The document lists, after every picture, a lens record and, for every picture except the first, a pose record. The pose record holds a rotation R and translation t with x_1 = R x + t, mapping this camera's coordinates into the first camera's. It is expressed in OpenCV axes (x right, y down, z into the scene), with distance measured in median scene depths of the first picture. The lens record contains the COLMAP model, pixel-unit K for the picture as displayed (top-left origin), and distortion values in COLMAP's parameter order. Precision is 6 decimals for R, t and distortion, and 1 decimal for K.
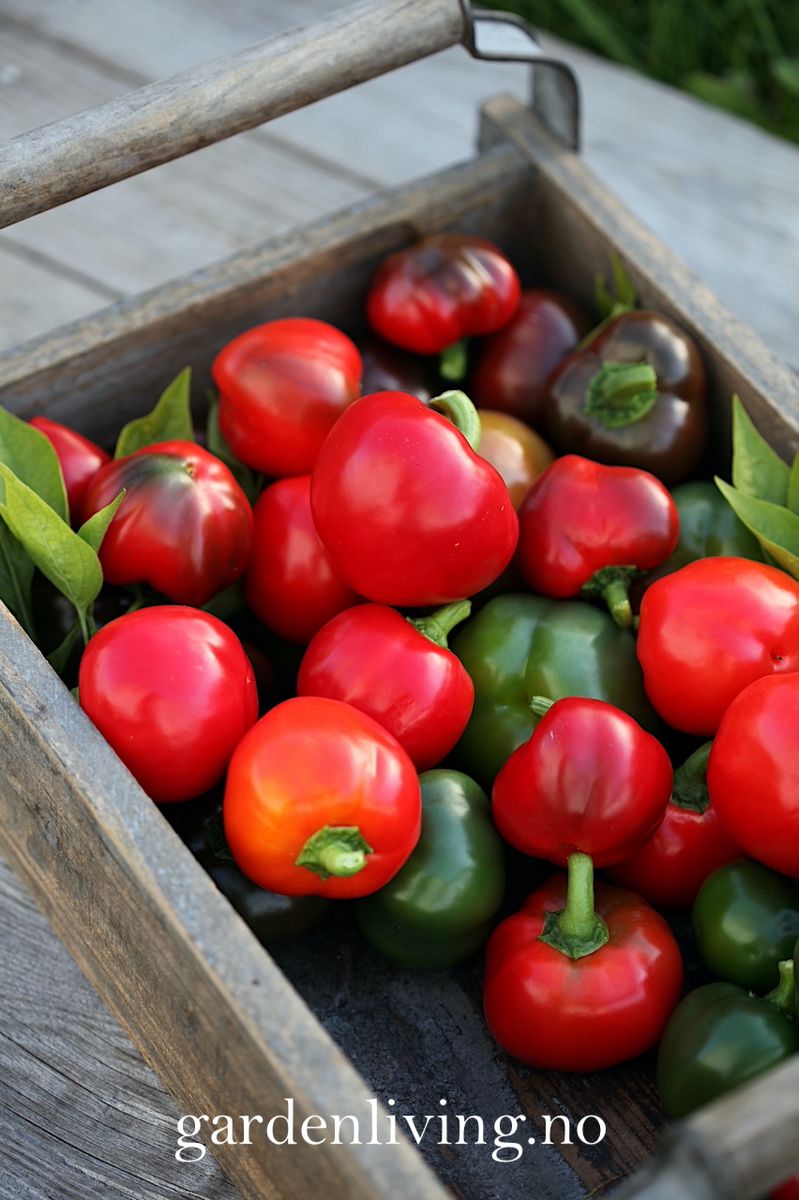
lens RADIAL K [[3646.7, 0, 399.5], [0, 3646.7, 600.0], [0, 0, 1]] dist [-0.143574, -0.221274]
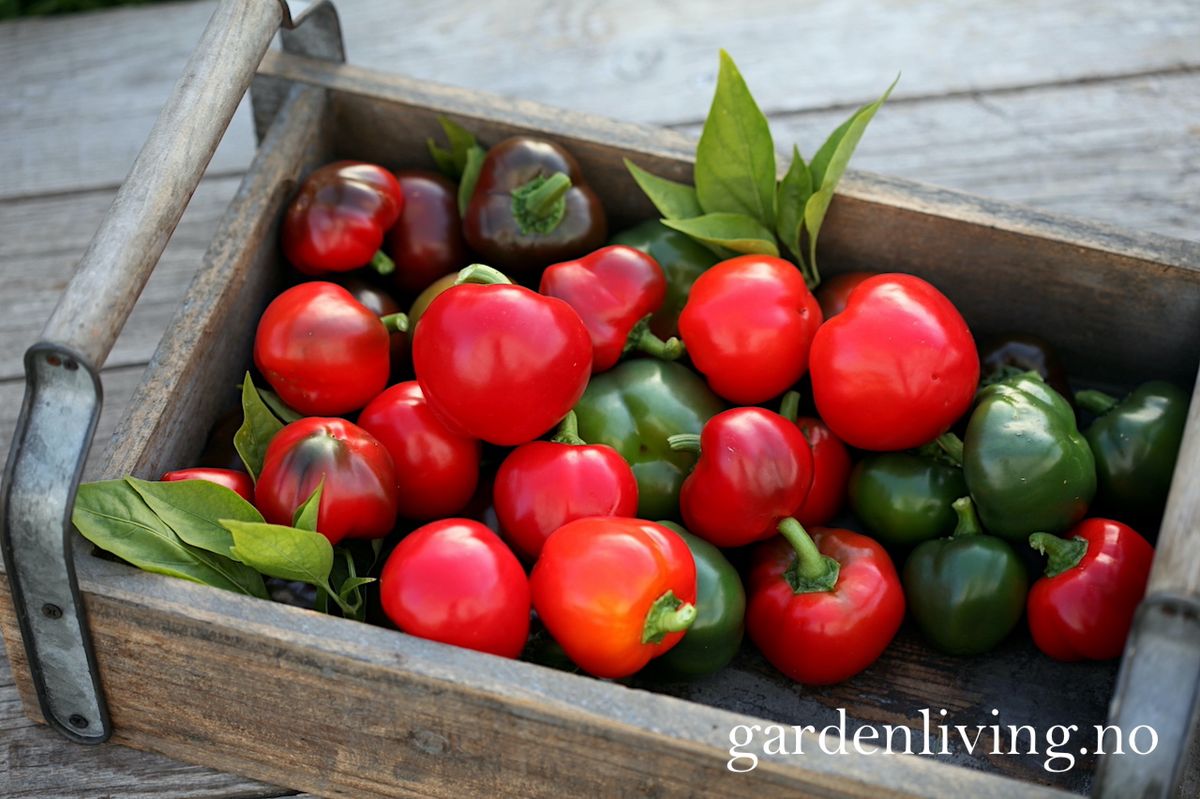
lens RADIAL K [[3646.7, 0, 601.5], [0, 3646.7, 352.4], [0, 0, 1]] dist [-0.143574, -0.221274]
pose [[0.764977, -0.519714, 0.380406, -0.449892], [0.514655, 0.848368, 0.124103, -0.169133], [-0.387222, 0.100842, 0.916455, -0.138882]]
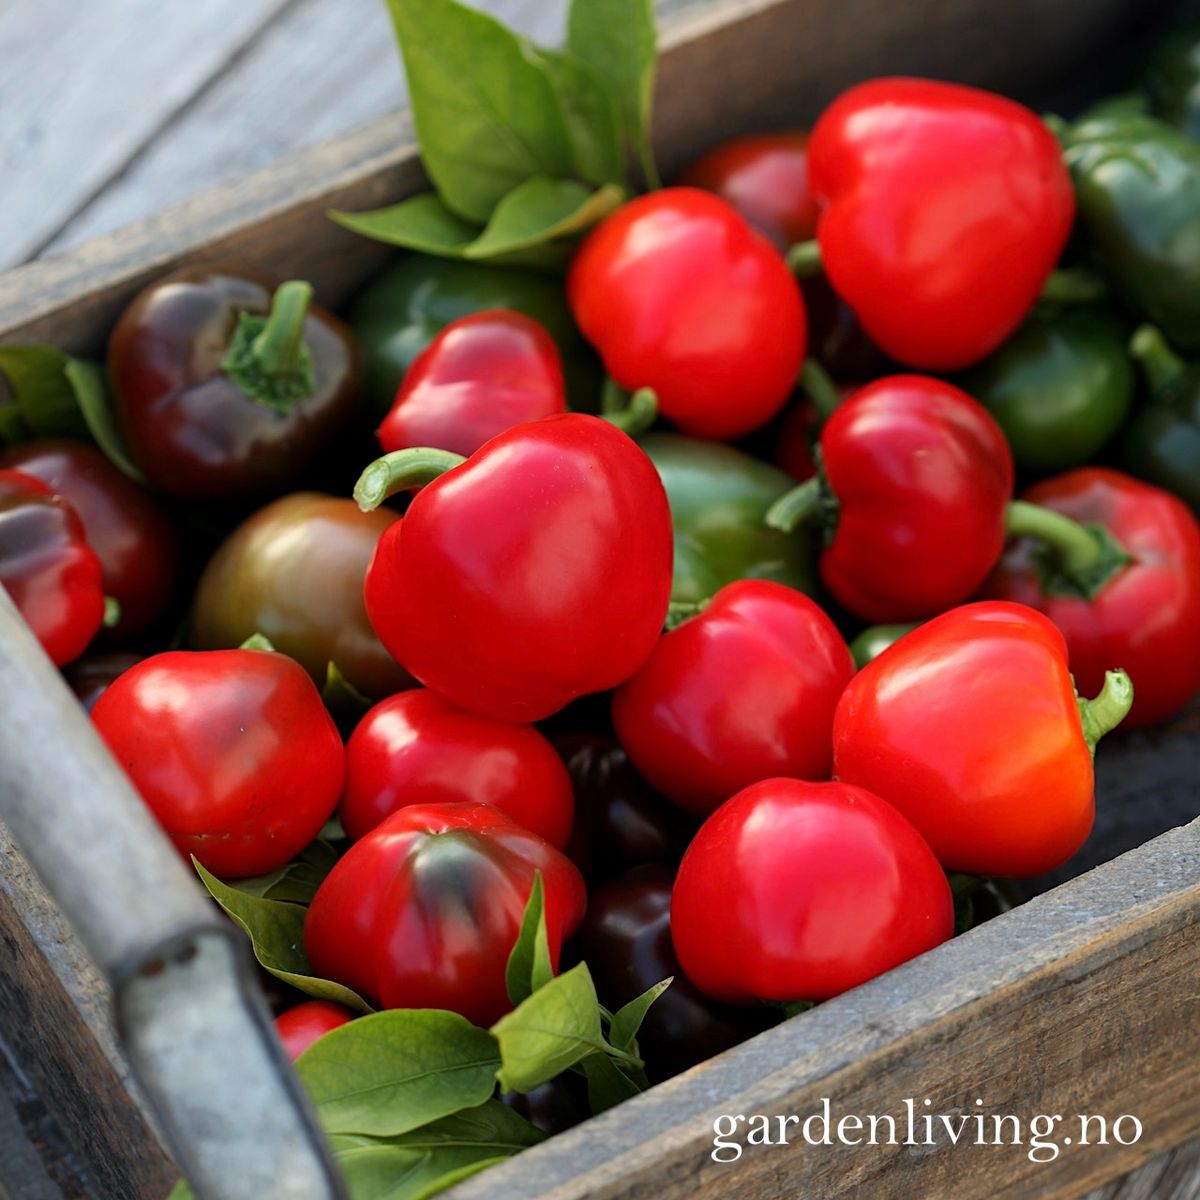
lens RADIAL K [[5600.5, 0, 600.0], [0, 5600.5, 600.0], [0, 0, 1]] dist [-0.176797, -0.382314]
pose [[0.043837, -0.795790, 0.603984, -0.666785], [0.767562, 0.413804, 0.489505, -0.553288], [-0.639474, 0.442137, 0.628958, 0.335689]]
